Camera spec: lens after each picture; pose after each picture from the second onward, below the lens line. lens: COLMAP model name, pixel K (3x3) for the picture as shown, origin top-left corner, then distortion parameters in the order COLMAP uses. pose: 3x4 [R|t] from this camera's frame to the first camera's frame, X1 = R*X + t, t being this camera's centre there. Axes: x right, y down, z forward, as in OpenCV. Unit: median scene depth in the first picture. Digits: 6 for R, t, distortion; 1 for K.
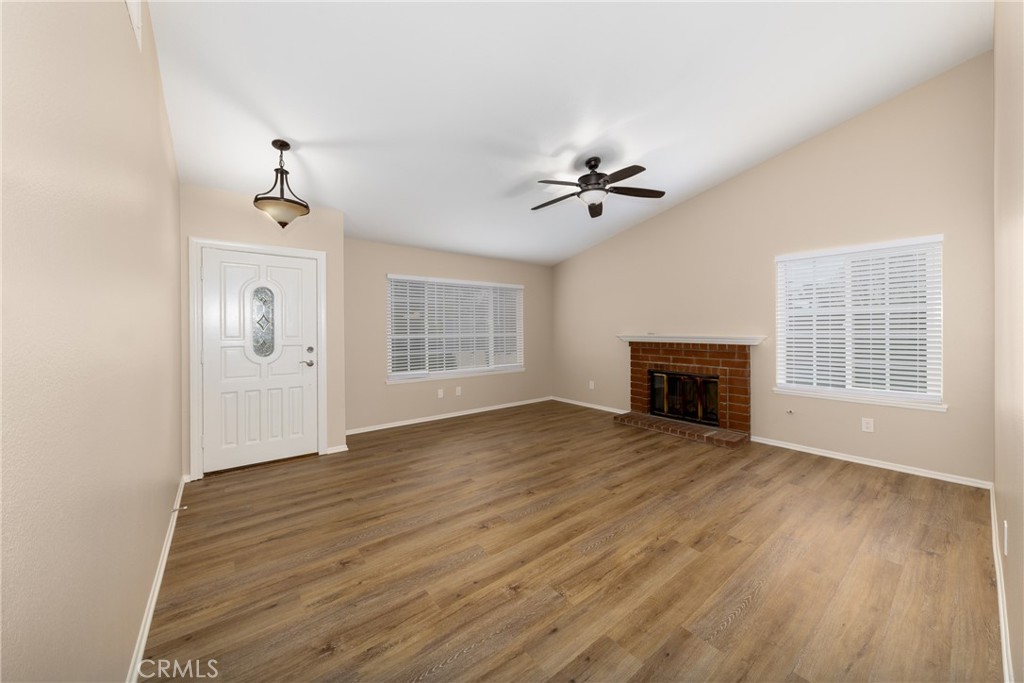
lens RADIAL K [[368.5, 0, 509.9], [0, 368.5, 335.5], [0, 0, 1]] dist [-0.001666, 0.000028]
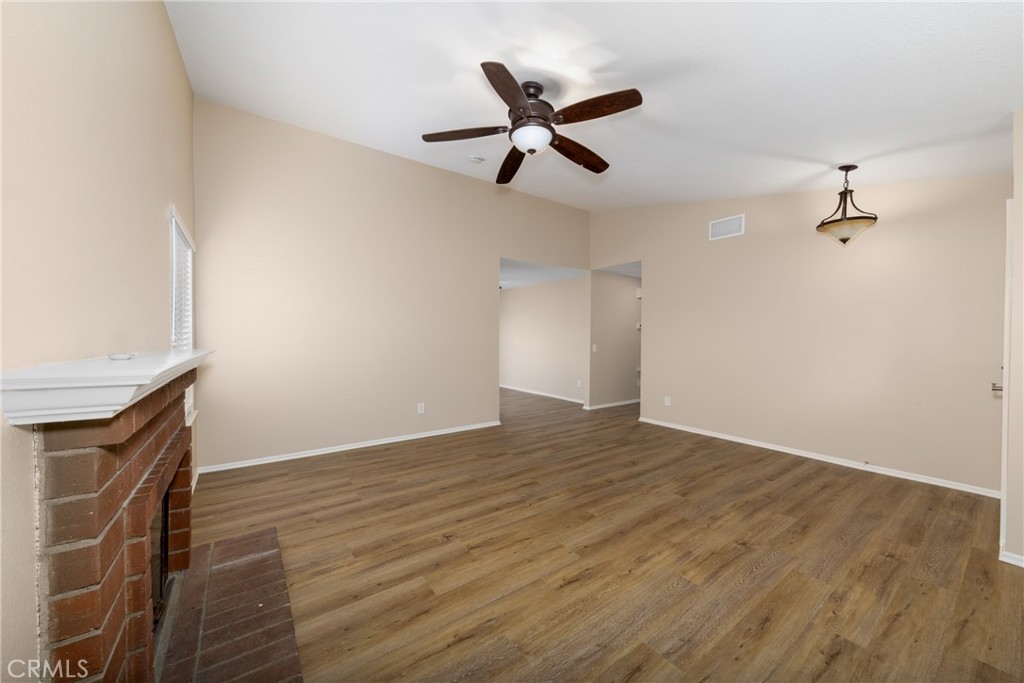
lens RADIAL K [[368.5, 0, 515.4], [0, 368.5, 339.2], [0, 0, 1]] dist [-0.001666, 0.000028]
pose [[-0.999221, 0.004949, 0.039151, 0.261013], [0.005621, 0.999839, 0.017065, -0.009308], [-0.039060, 0.017272, -0.999088, 1.897431]]
